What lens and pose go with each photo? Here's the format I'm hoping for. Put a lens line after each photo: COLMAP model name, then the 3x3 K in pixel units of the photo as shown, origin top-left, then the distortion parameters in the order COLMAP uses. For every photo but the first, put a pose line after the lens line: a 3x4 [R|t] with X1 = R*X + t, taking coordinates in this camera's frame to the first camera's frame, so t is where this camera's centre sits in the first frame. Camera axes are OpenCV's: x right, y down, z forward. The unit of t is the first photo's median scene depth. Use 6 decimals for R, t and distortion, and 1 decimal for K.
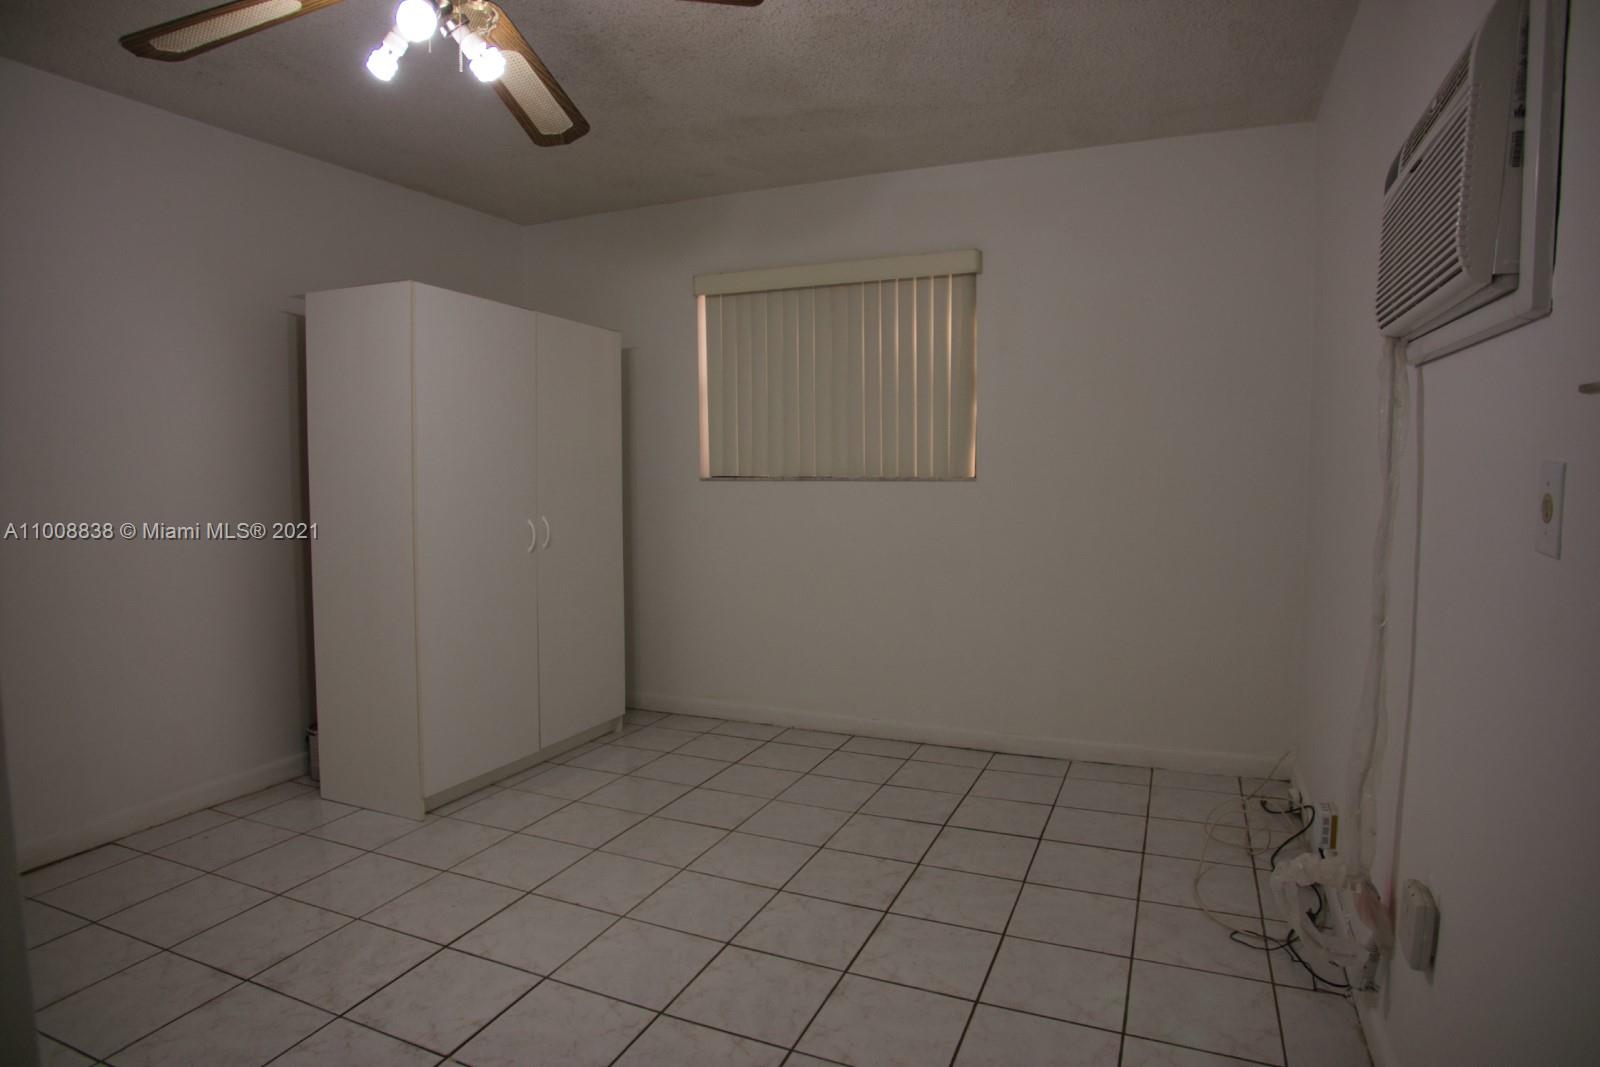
lens RADIAL K [[918.7, 0, 805.7], [0, 918.7, 538.9], [0, 0, 1]] dist [-0.093541, 0.042723]
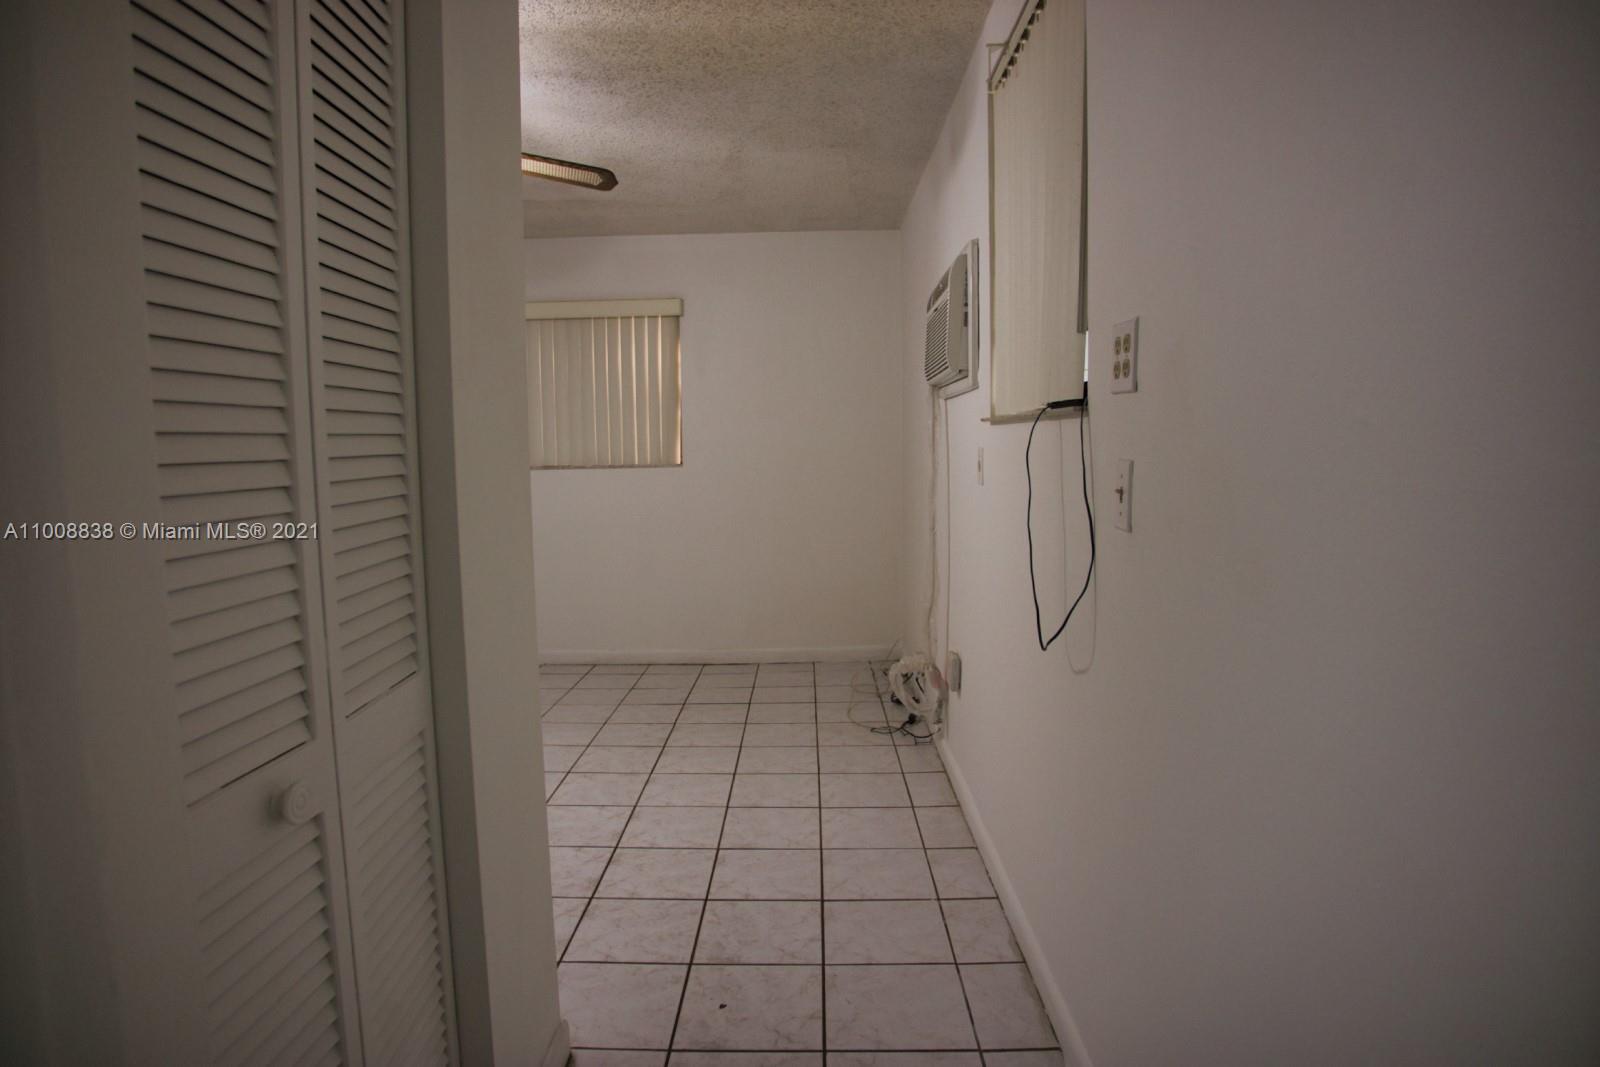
lens RADIAL K [[918.7, 0, 805.7], [0, 918.7, 538.9], [0, 0, 1]] dist [-0.093541, 0.042723]
pose [[0.923801, -0.044362, 0.380295, -0.219465], [0.041439, 0.999015, 0.015876, 0.039749], [-0.380624, 0.001093, 0.924729, -0.437826]]
